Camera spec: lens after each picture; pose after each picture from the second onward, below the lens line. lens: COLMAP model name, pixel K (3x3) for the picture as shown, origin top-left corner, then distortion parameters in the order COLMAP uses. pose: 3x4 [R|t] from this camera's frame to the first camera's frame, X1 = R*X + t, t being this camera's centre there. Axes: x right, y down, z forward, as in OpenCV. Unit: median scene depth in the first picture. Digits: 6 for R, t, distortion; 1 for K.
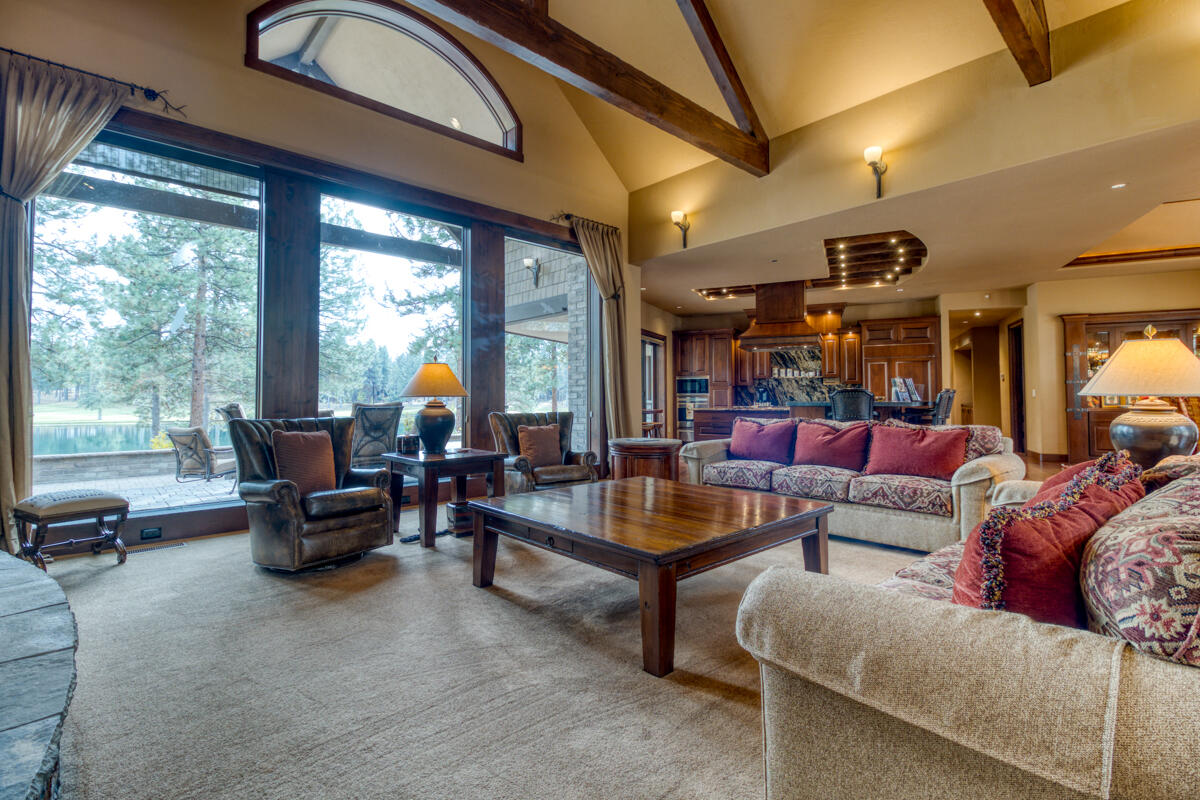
lens RADIAL K [[547.7, 0, 596.3], [0, 547.7, 387.8], [0, 0, 1]] dist [0.012339, -0.012501]
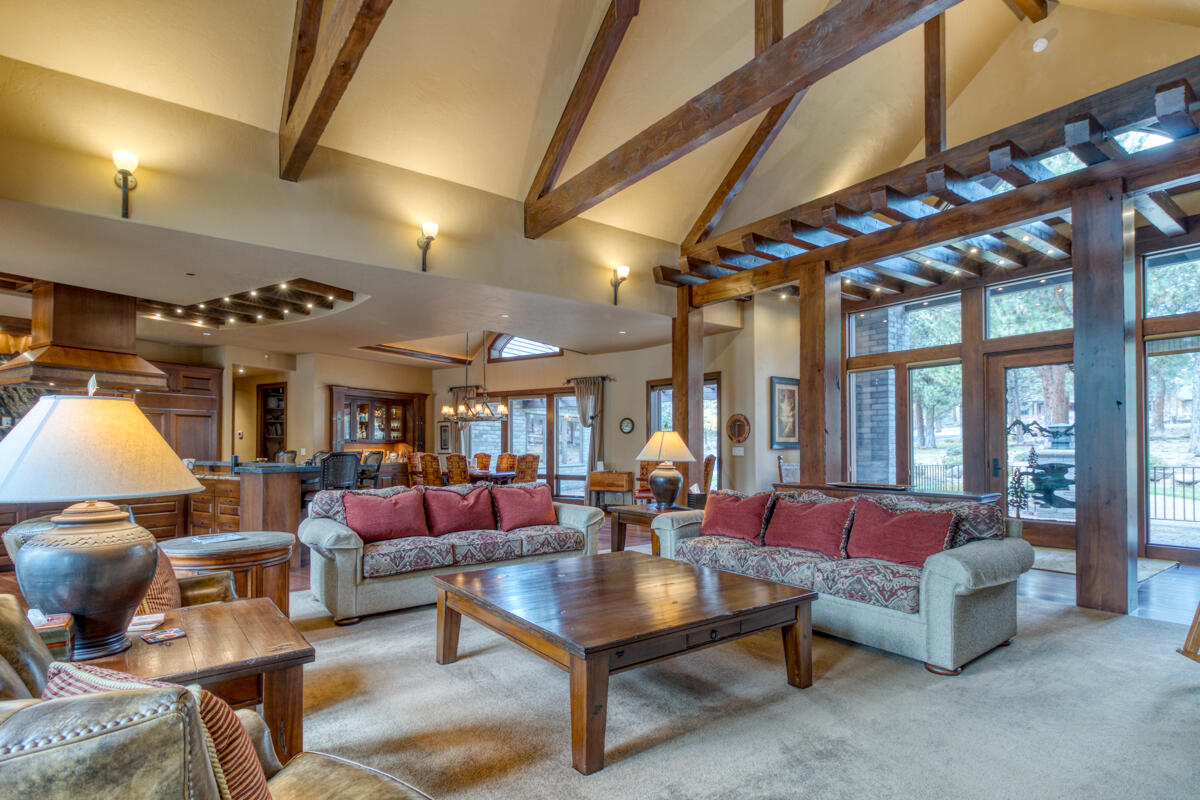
lens RADIAL K [[587.2, 0, 572.4], [0, 587.2, 440.2], [0, 0, 1]] dist [0.027383, -0.021860]
pose [[0.124444, 0.014238, 0.992124, -0.321564], [-0.015793, 0.999799, -0.012367, -0.008082], [-0.992101, -0.014130, 0.124644, 0.329618]]
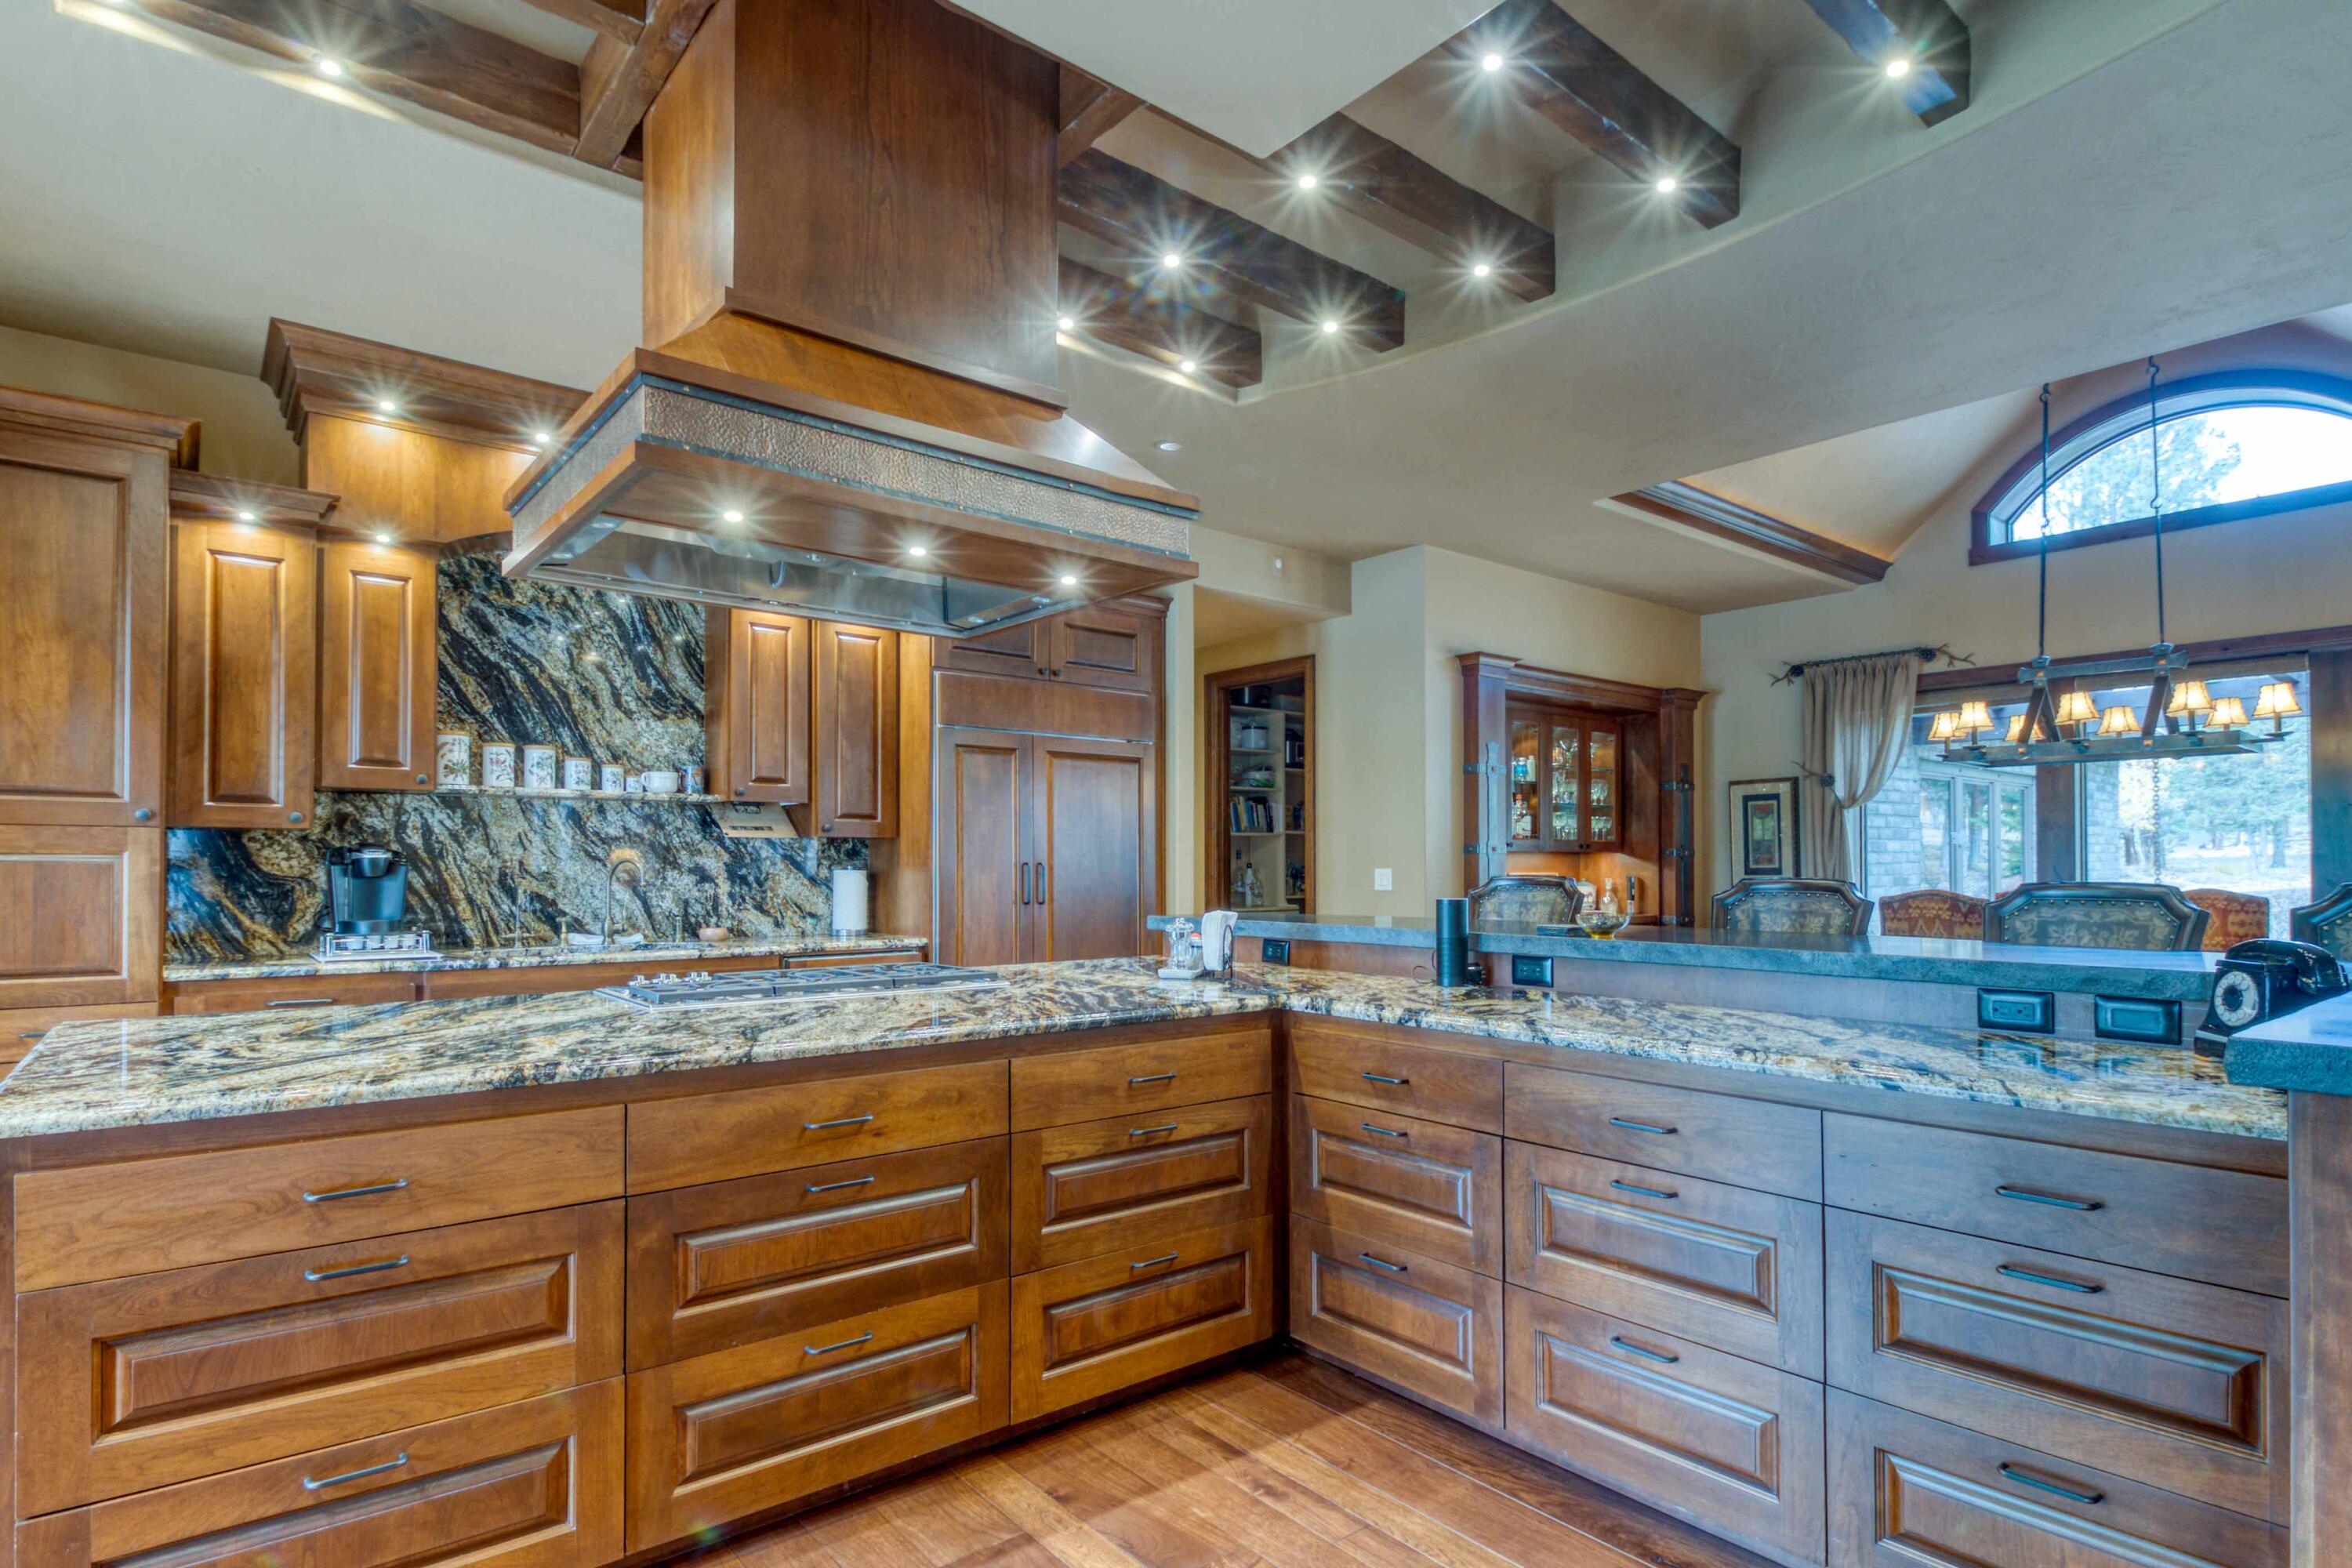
lens RADIAL K [[1193.4, 0, 1200.8], [0, 1193.4, 859.8], [0, 0, 1]] dist [0.001916, 0.000544]
pose [[0.419695, 0.010684, 0.907602, 0.104237], [-0.017616, 0.999838, -0.003624, 0.001673], [-0.907494, -0.014467, 0.419815, 0.827983]]
